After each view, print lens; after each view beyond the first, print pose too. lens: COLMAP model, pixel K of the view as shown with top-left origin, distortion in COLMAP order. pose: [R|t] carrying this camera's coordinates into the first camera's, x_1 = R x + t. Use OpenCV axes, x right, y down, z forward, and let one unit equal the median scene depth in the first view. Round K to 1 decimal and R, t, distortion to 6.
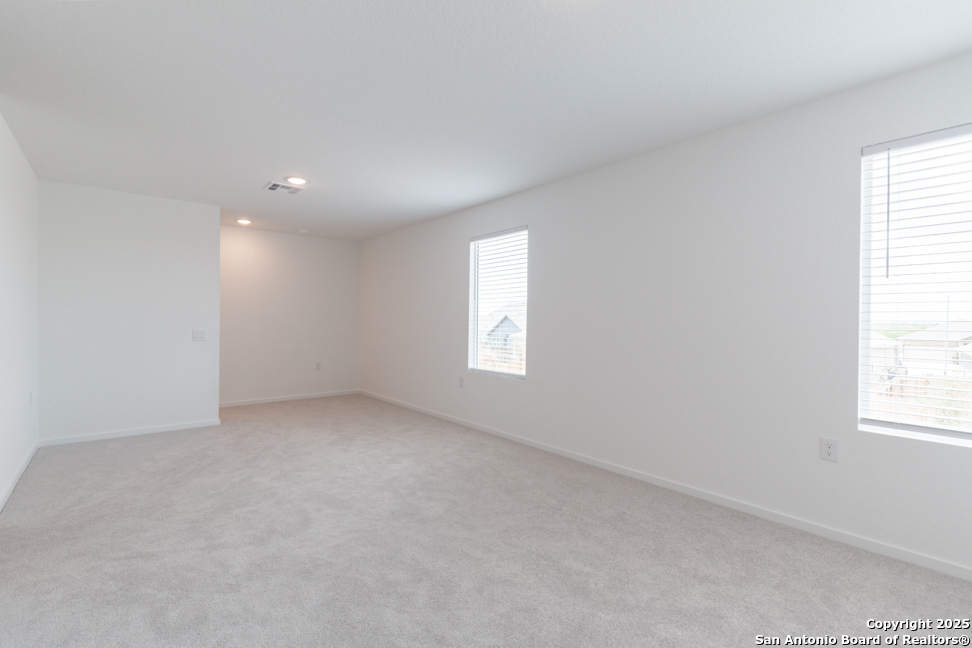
lens RADIAL K [[438.0, 0, 486.0], [0, 438.0, 324.0], [0, 0, 1]] dist [0.005735, 0.000111]
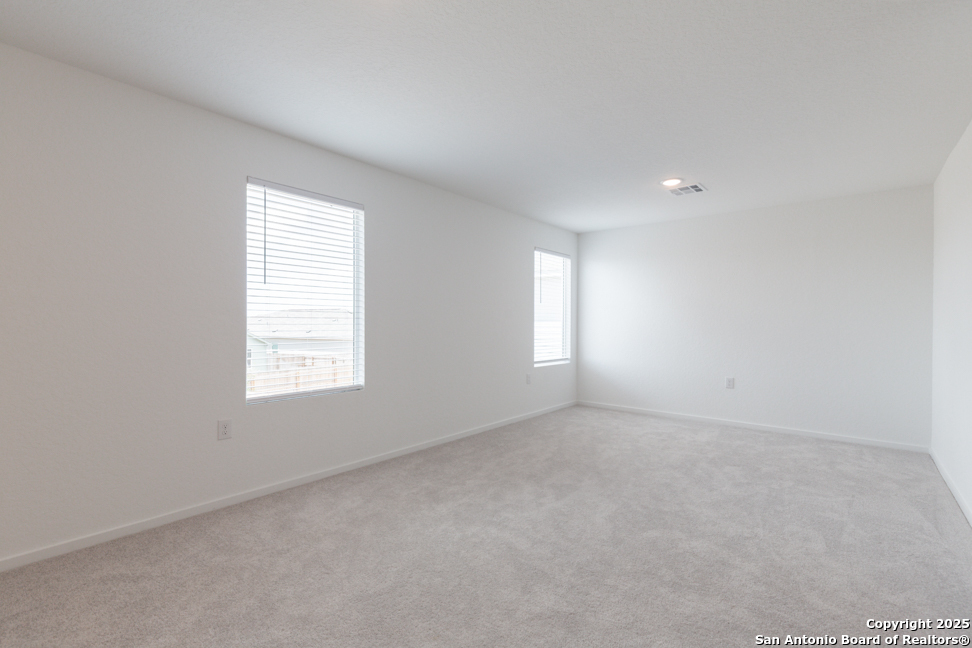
lens RADIAL K [[435.7, 0, 486.0], [0, 435.7, 324.0], [0, 0, 1]] dist [0.003395, 0.000154]
pose [[-0.172876, -0.014258, 0.984840, -0.751727], [-0.004113, 0.999897, 0.013754, -0.010168], [-0.984935, -0.001673, -0.172917, 0.889593]]
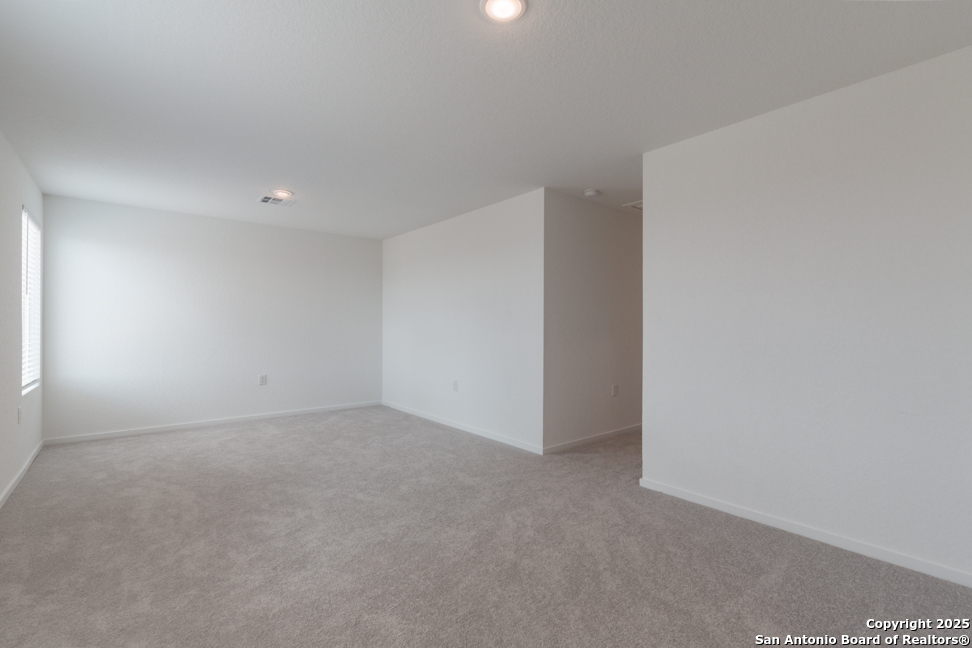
lens RADIAL K [[438.0, 0, 486.0], [0, 438.0, 324.0], [0, 0, 1]] dist [0.005735, 0.000111]
pose [[-0.999890, -0.014771, -0.001460, -0.367245], [-0.014763, 0.999878, -0.005159, -0.004774], [0.001536, -0.005137, -0.999986, 1.321556]]
